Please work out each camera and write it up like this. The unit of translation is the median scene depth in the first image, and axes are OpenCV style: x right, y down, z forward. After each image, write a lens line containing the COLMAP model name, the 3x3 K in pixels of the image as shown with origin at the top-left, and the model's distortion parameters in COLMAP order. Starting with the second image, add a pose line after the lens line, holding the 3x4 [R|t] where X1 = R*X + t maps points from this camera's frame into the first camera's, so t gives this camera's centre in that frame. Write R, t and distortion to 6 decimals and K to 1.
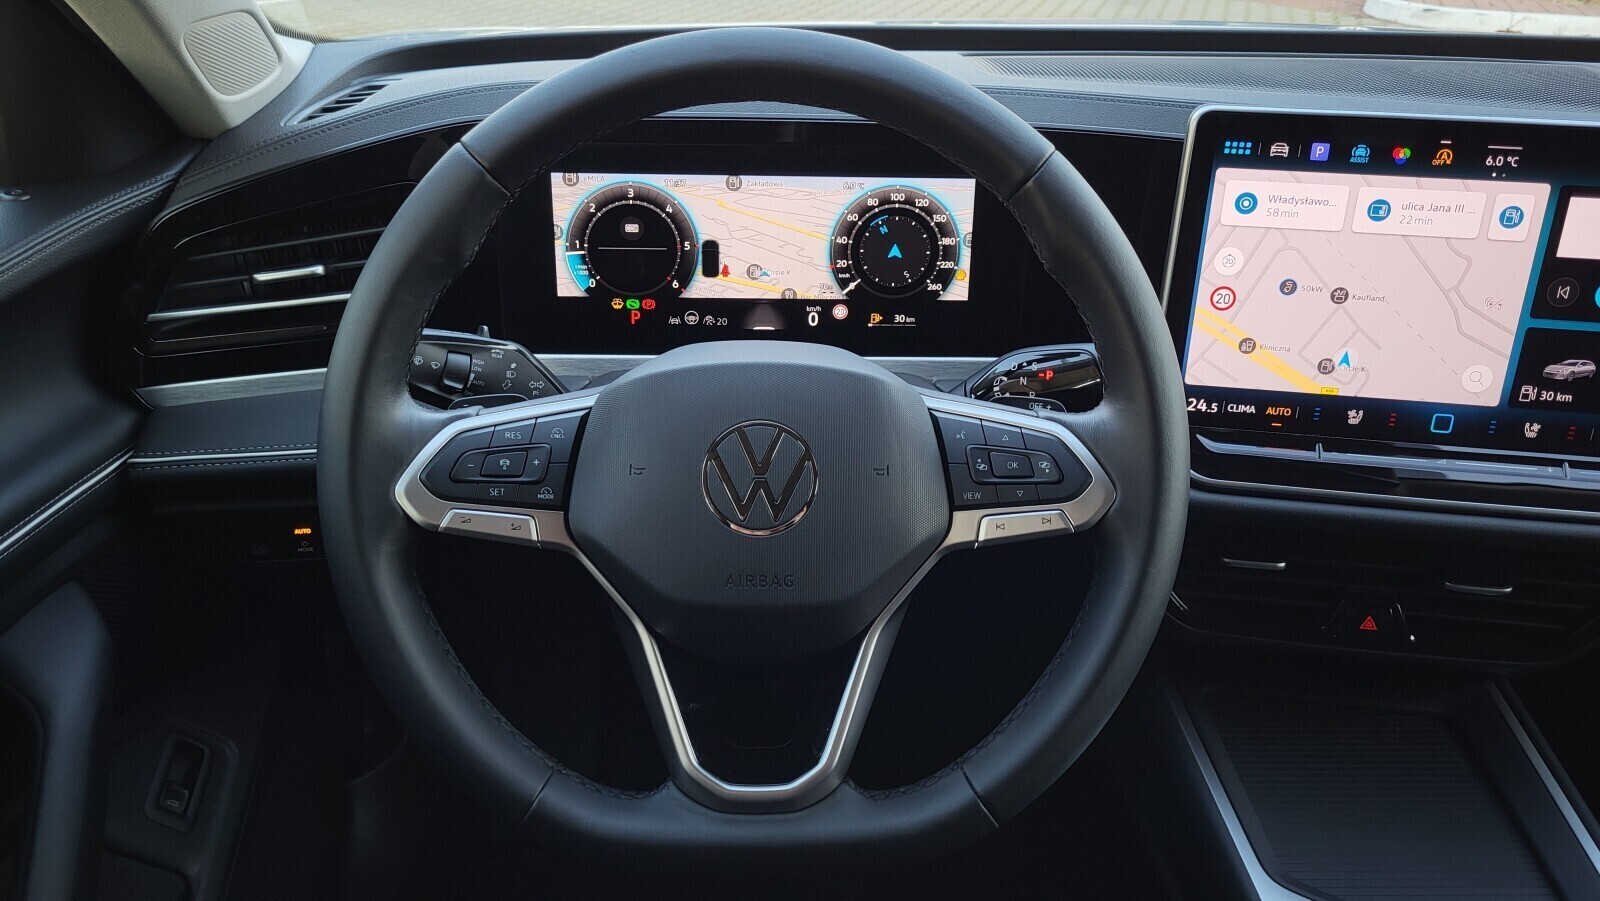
lens RADIAL K [[1230.4, 0, 803.9], [0, 1230.4, 451.1], [0, 0, 1]] dist [0.034852, -0.019125]
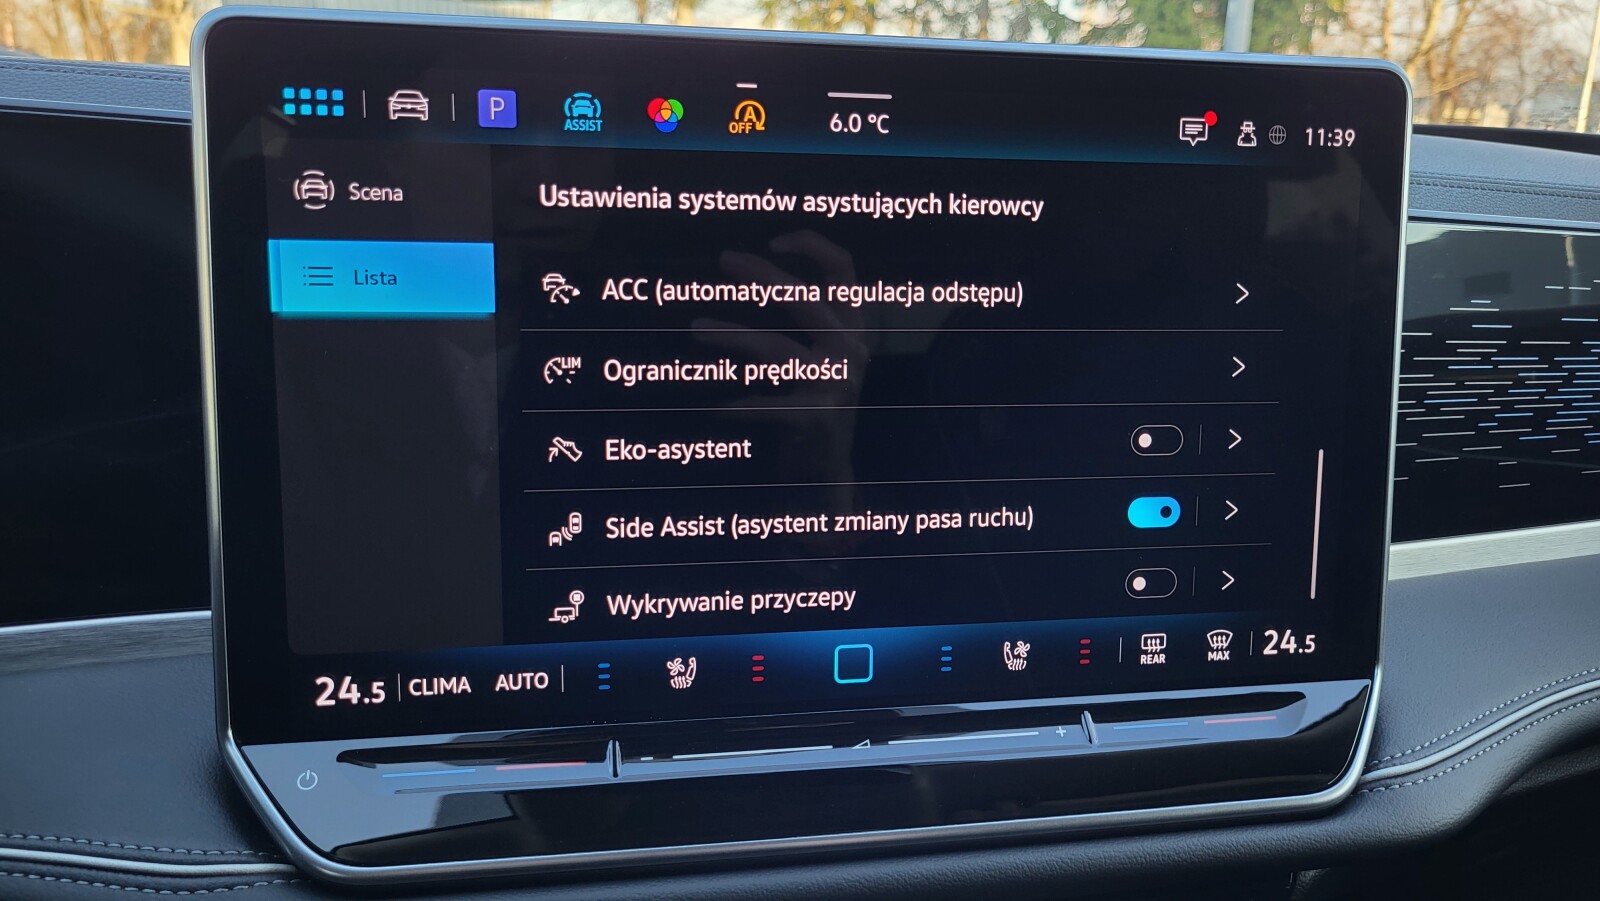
lens RADIAL K [[1230.4, 0, 813.8], [0, 1230.4, 448.7], [0, 0, 1]] dist [0.034852, -0.019125]
pose [[0.946026, -0.072984, 0.315766, 0.351403], [0.136266, 0.973582, -0.183222, -0.017925], [-0.294052, 0.216361, 0.930979, 0.532769]]
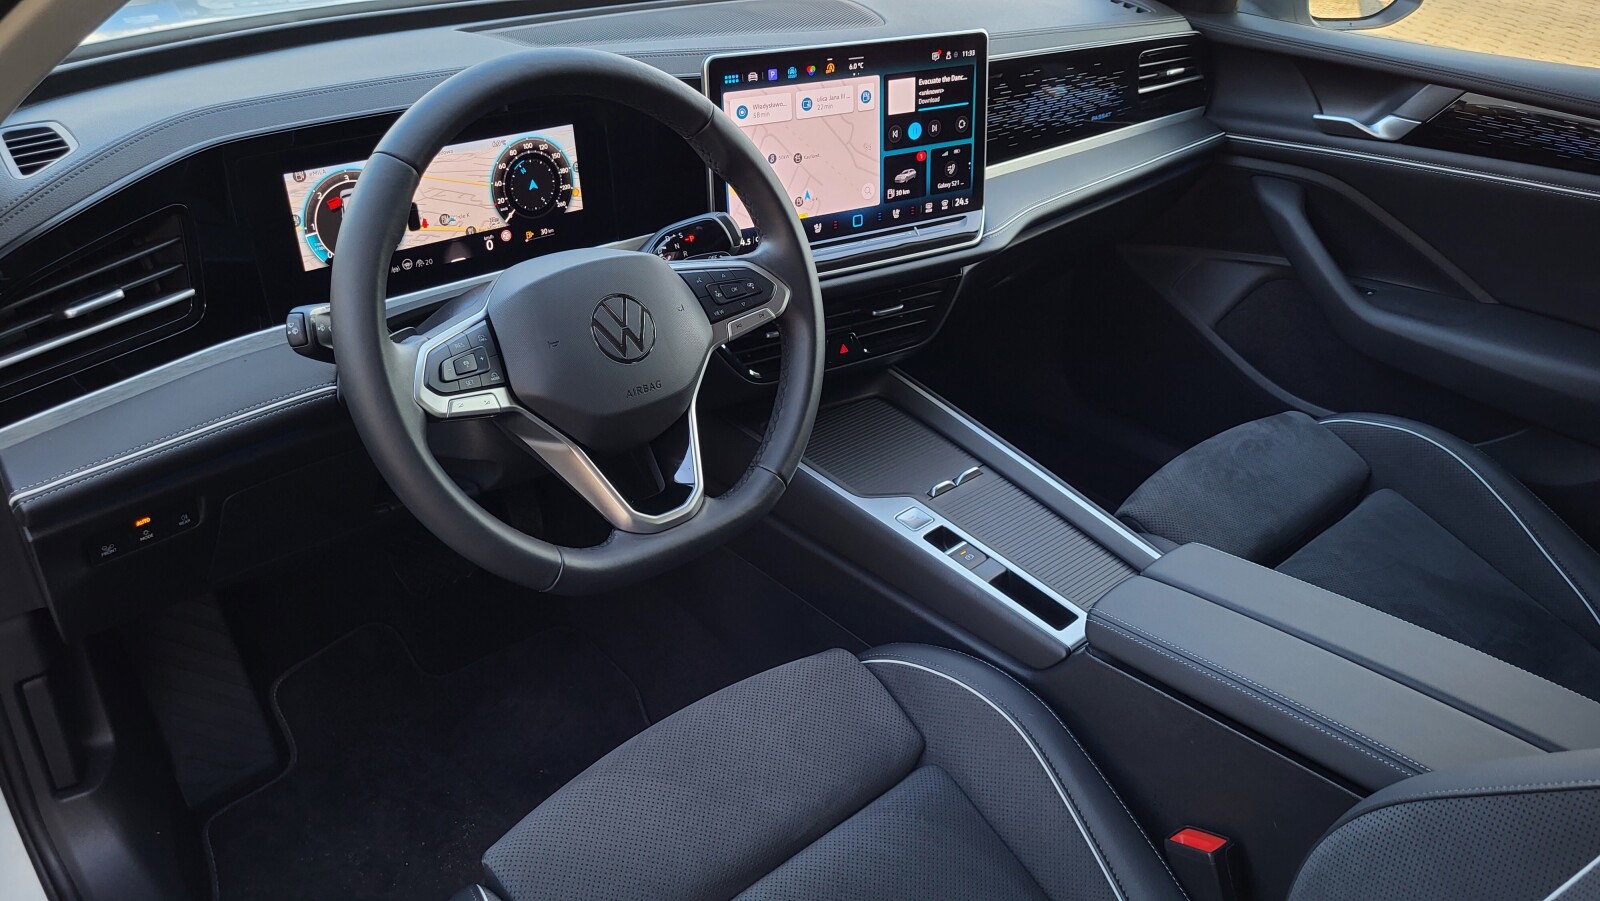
lens RADIAL K [[1230.4, 0, 793.6], [0, 1230.4, 455.5], [0, 0, 1]] dist [0.034852, -0.019125]
pose [[0.758452, -0.319115, 0.568258, -0.633454], [0.273481, 0.947279, 0.166946, -0.023396], [-0.591573, 0.028788, 0.805737, -0.324331]]
